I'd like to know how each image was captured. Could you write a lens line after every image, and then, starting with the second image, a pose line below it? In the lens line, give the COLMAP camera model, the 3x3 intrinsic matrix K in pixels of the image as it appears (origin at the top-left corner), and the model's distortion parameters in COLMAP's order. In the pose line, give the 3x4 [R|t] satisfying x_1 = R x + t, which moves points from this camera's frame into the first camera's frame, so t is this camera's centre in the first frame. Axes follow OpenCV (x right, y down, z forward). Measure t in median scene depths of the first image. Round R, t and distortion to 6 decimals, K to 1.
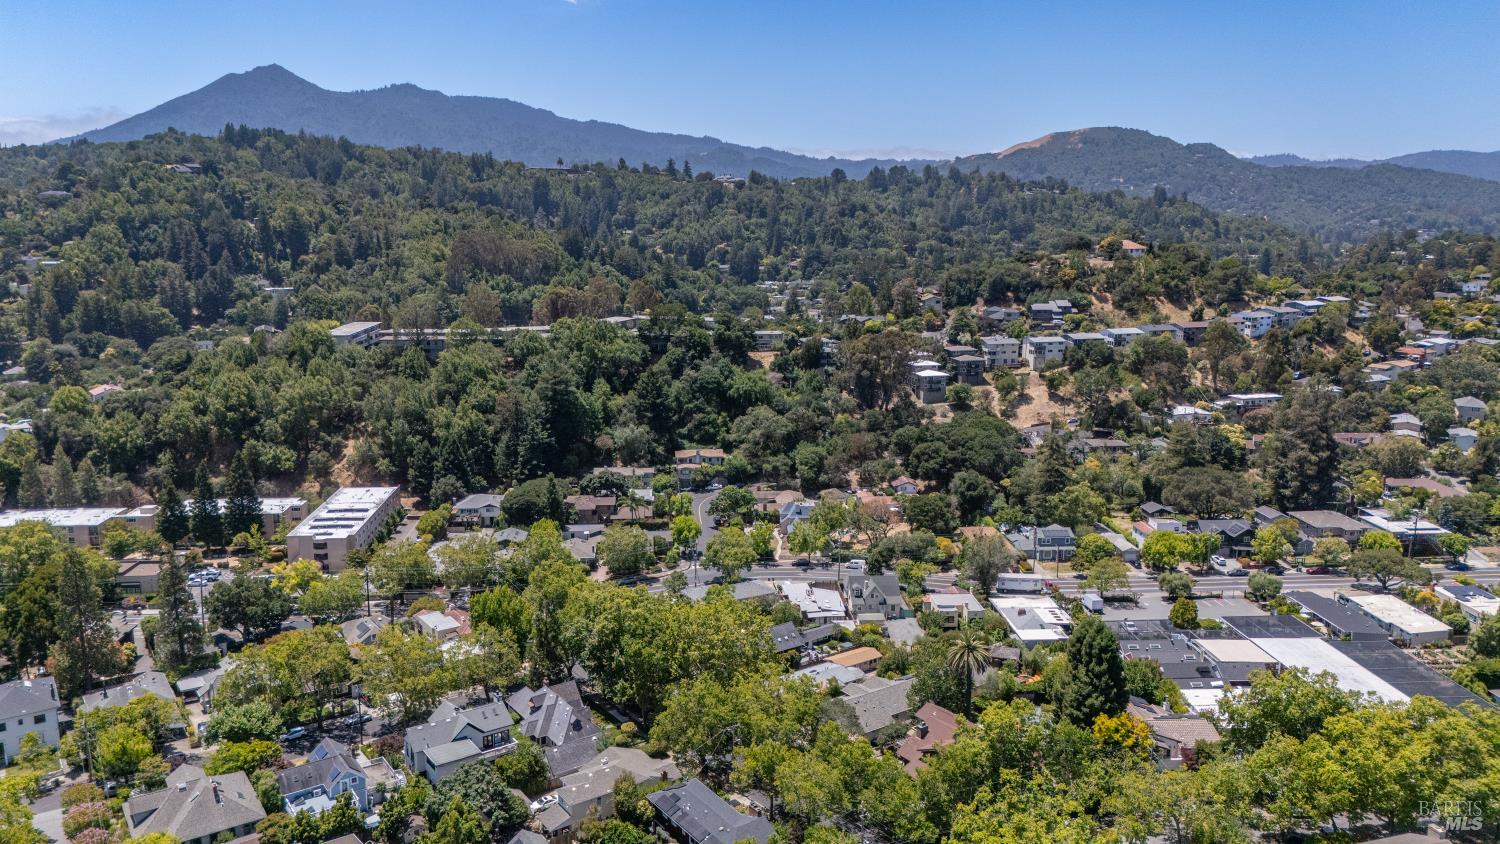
lens RADIAL K [[1098.5, 0, 750.0], [0, 1098.5, 422.0], [0, 0, 1]] dist [0.085599, -0.085610]
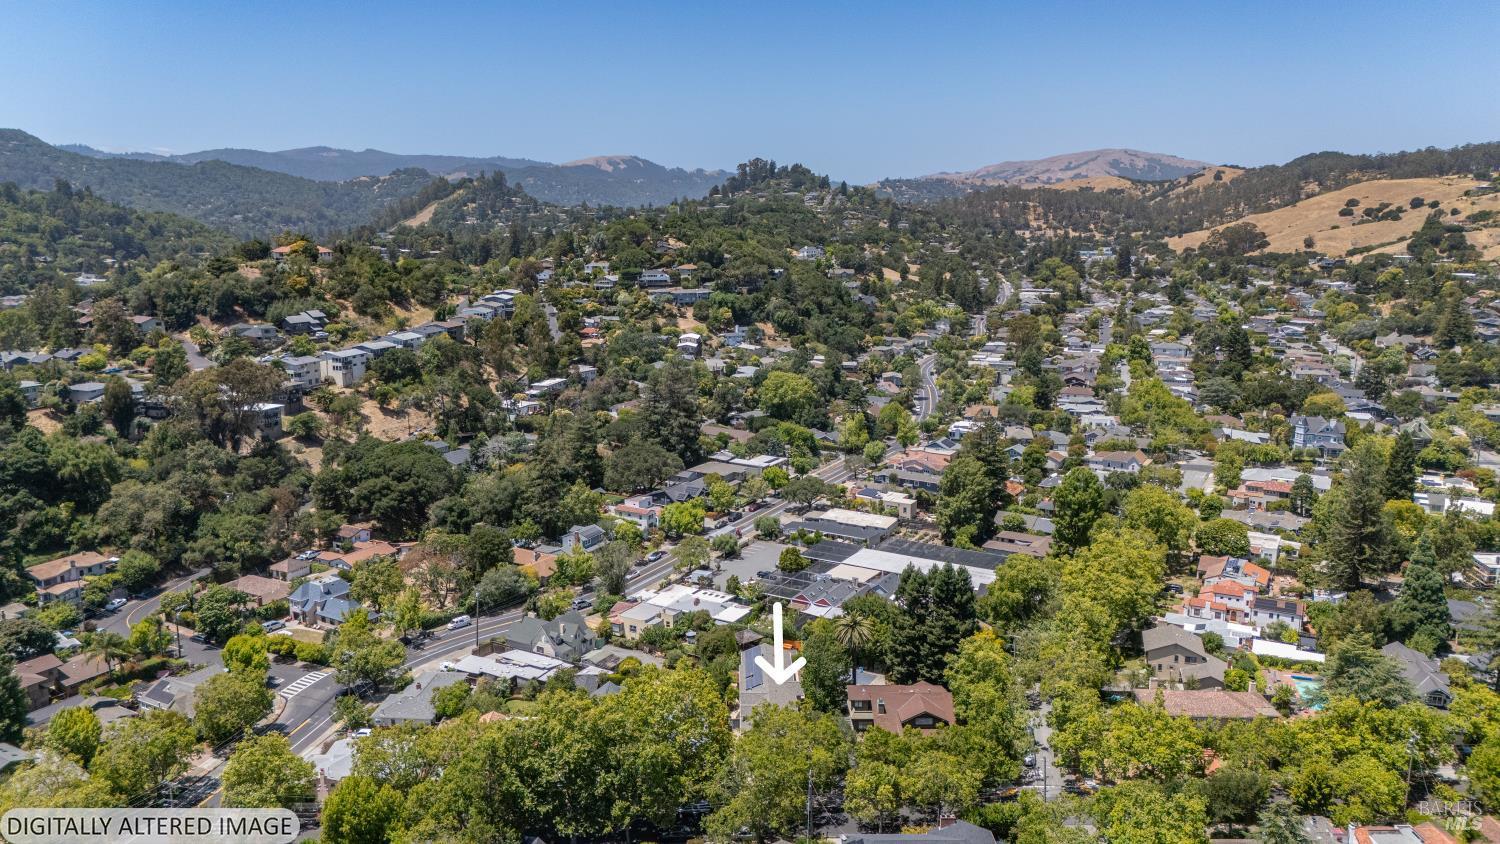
lens RADIAL K [[1098.5, 0, 750.0], [0, 1098.5, 422.0], [0, 0, 1]] dist [0.085599, -0.085610]
pose [[0.538099, -0.162025, 0.827162, -0.332259], [0.157292, 0.983414, 0.090307, -0.048937], [-0.828075, 0.081512, 0.554660, 0.209740]]
